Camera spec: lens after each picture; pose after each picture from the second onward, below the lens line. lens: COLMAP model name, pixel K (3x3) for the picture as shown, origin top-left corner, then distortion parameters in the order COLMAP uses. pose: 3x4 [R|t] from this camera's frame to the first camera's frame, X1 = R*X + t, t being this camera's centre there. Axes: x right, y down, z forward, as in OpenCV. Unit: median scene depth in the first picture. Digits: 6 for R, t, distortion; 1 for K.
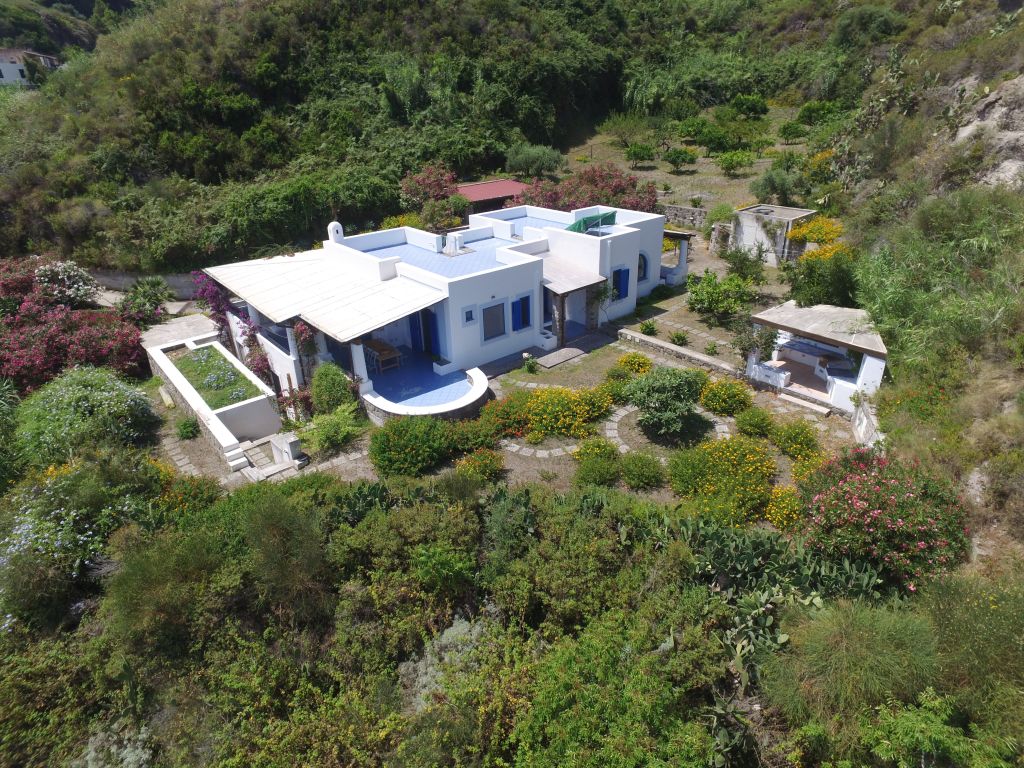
lens RADIAL K [[595.6, 0, 513.5], [0, 595.6, 369.0], [0, 0, 1]] dist [-0.009137, 0.009748]
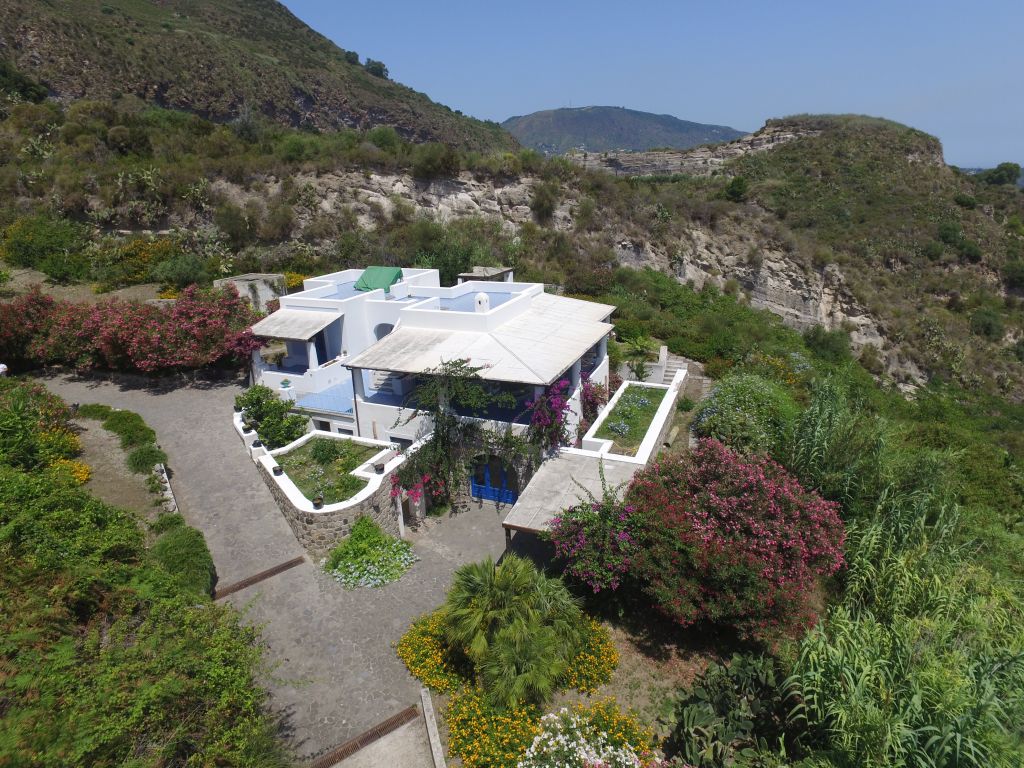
lens RADIAL K [[595.6, 0, 513.5], [0, 595.6, 369.0], [0, 0, 1]] dist [-0.009137, 0.009748]
pose [[-0.445325, -0.237576, 0.863275, -1.316998], [0.415983, 0.798886, 0.434442, -0.603340], [-0.792871, 0.552575, -0.256936, 1.412349]]
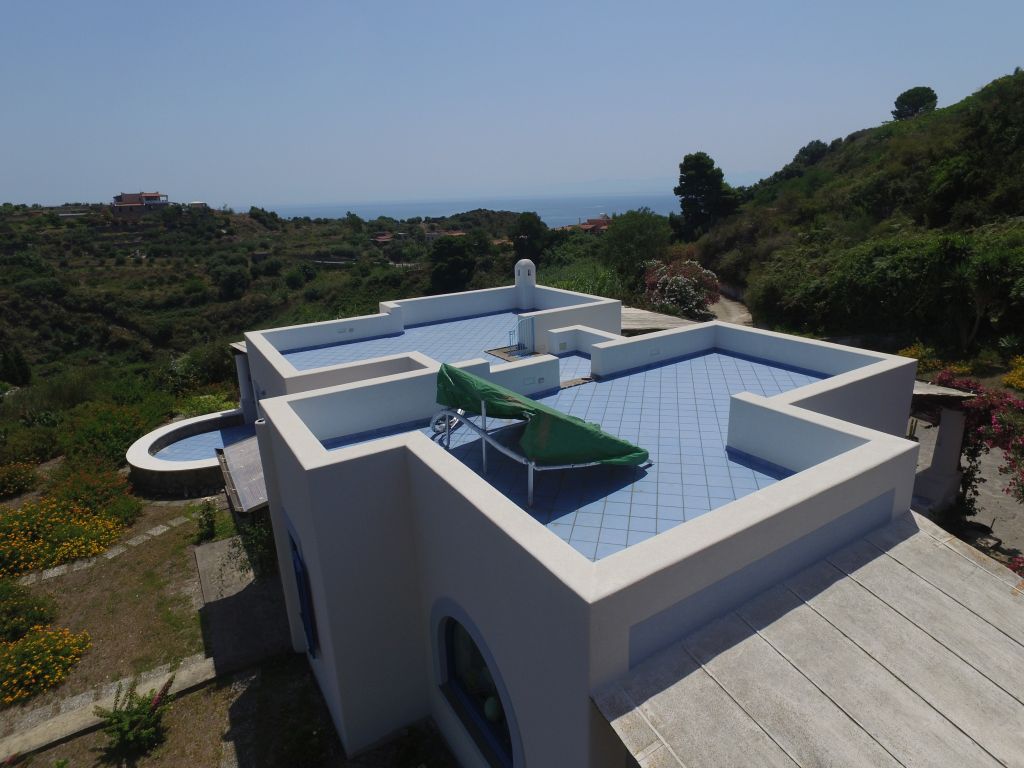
lens RADIAL K [[595.6, 0, 513.5], [0, 595.6, 369.0], [0, 0, 1]] dist [-0.009137, 0.009748]
pose [[-0.150885, 0.310099, -0.938654, 0.442894], [-0.382023, 0.857467, 0.344687, -0.412085], [0.911752, 0.410596, -0.010914, 1.159187]]
